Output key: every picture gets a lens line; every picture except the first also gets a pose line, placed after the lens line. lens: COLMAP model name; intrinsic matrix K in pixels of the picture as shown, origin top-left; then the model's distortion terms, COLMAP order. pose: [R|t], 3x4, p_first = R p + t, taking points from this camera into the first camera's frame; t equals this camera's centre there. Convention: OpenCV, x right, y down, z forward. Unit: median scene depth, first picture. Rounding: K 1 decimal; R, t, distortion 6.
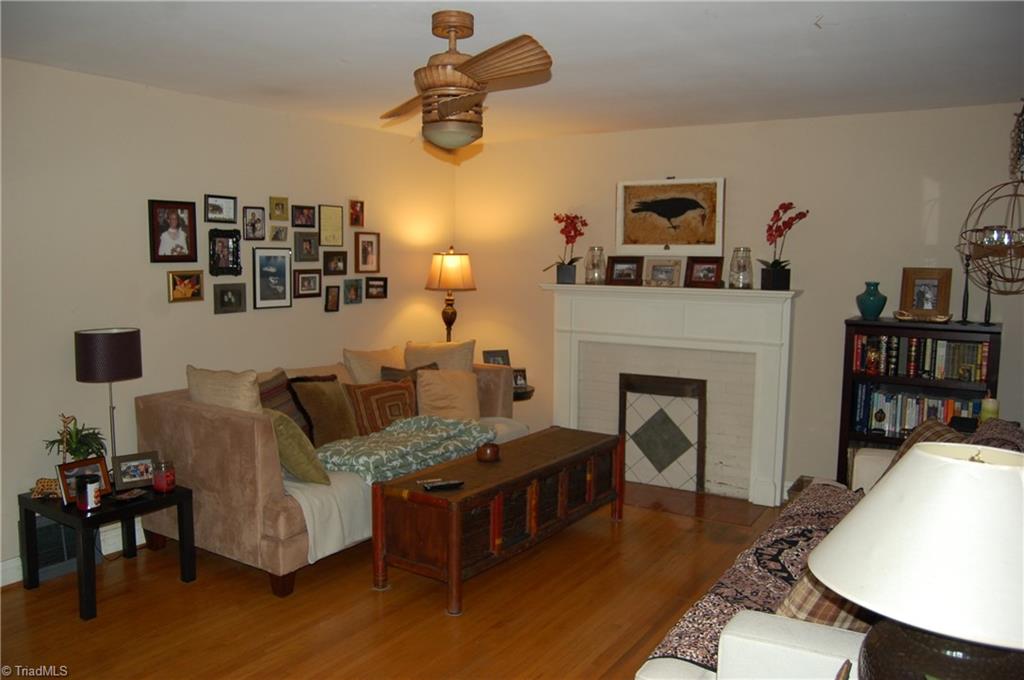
lens RADIAL K [[805.6, 0, 505.3], [0, 805.6, 349.0], [0, 0, 1]] dist [-0.093042, 0.034636]
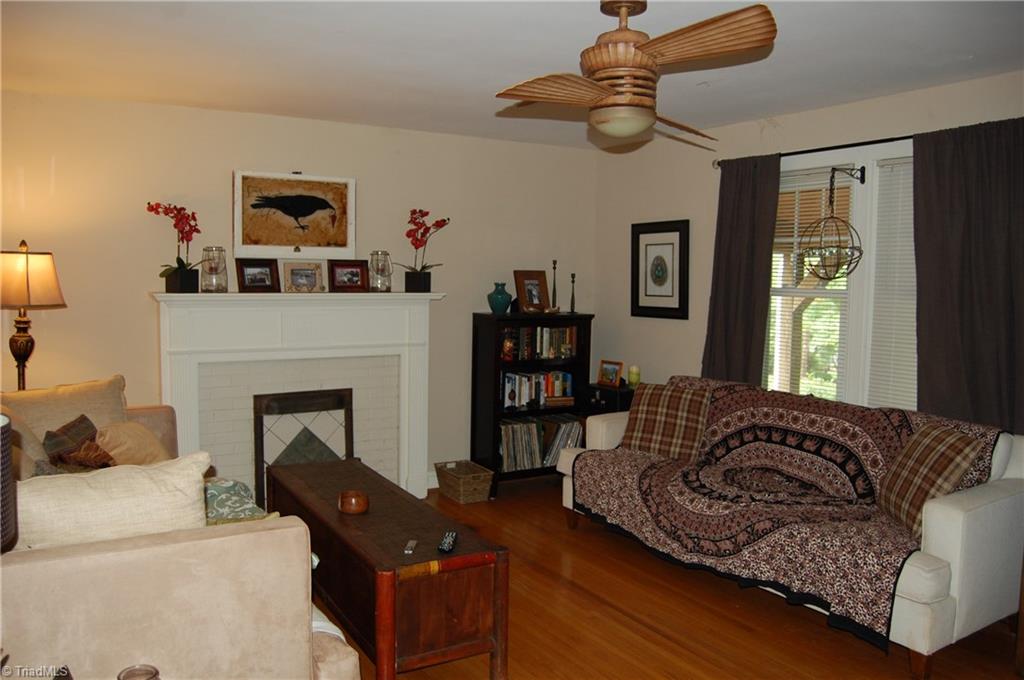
lens RADIAL K [[812.2, 0, 512.0], [0, 812.2, 340.0], [0, 0, 1]] dist [-0.063815, 0.004984]
pose [[0.435584, -0.077780, 0.896781, -0.527783], [0.087959, 0.995170, 0.043590, -0.043807], [-0.895840, 0.059893, 0.440322, 0.392031]]
